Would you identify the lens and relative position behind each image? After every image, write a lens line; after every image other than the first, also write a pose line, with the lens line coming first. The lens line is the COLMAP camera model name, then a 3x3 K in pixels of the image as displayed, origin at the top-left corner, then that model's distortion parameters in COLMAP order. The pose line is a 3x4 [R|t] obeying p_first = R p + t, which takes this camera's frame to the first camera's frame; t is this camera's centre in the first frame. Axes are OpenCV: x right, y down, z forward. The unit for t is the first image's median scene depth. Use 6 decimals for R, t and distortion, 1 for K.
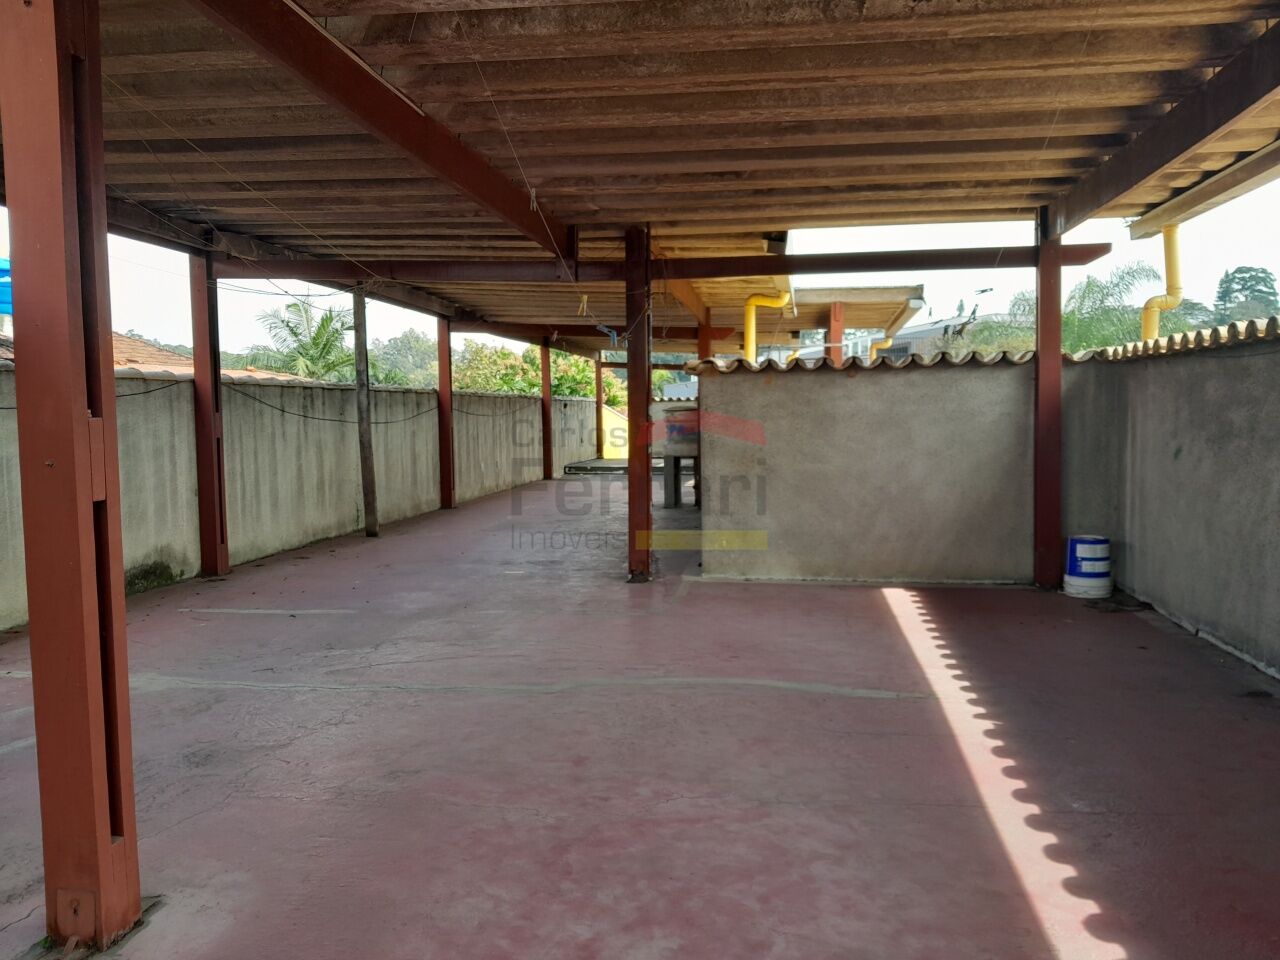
lens RADIAL K [[1008.8, 0, 637.5], [0, 1008.8, 474.5], [0, 0, 1]] dist [0.007004, -0.011224]
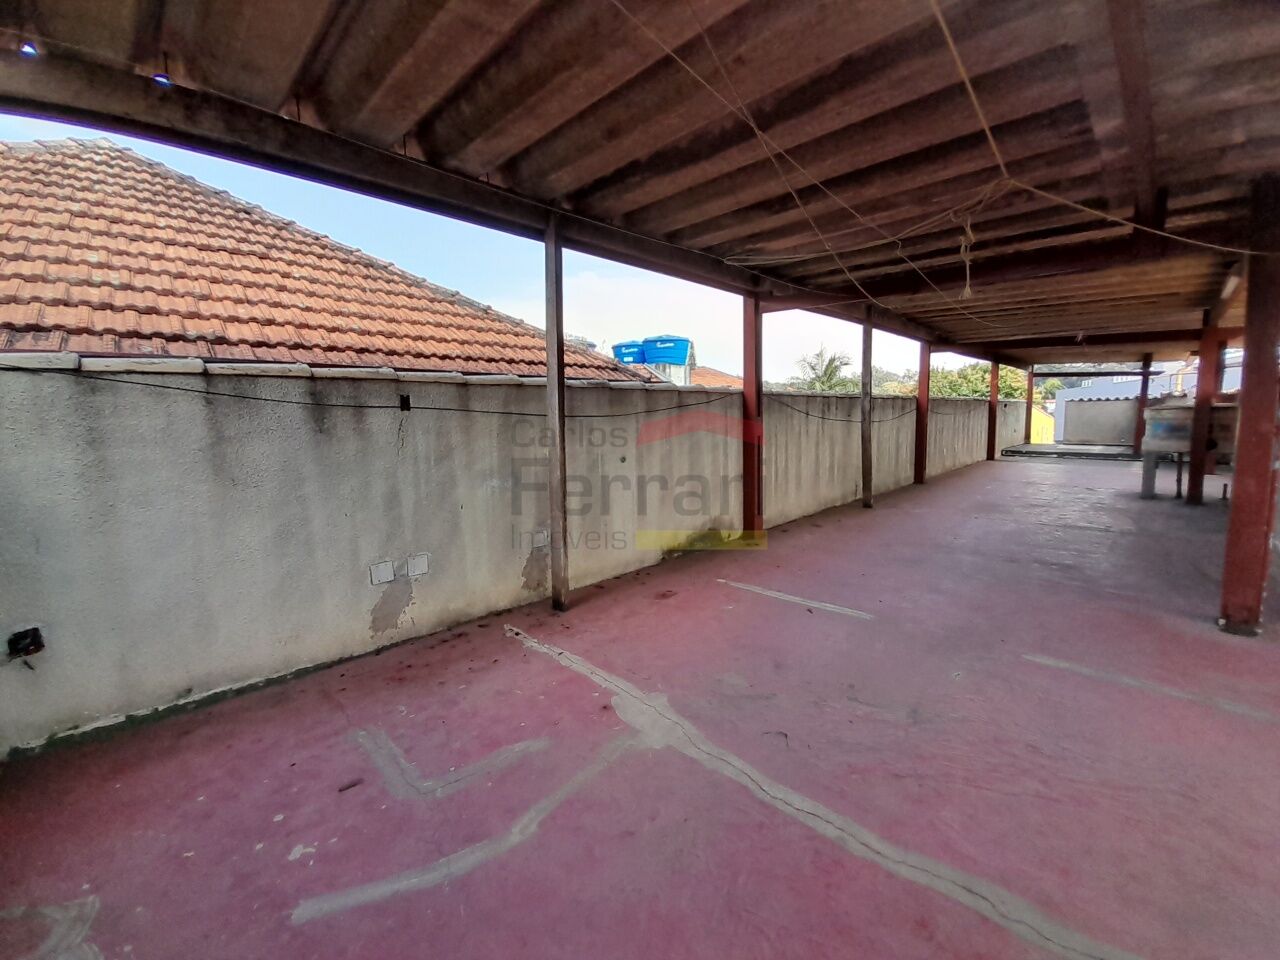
lens RADIAL K [[502.2, 0, 652.8], [0, 502.2, 465.7], [0, 0, 1]] dist [0.023138, -0.017308]
pose [[0.809690, 0.057034, -0.584080, -0.120797], [-0.028728, 0.997925, 0.057621, -0.027184], [0.586155, -0.029876, 0.809648, 0.329760]]
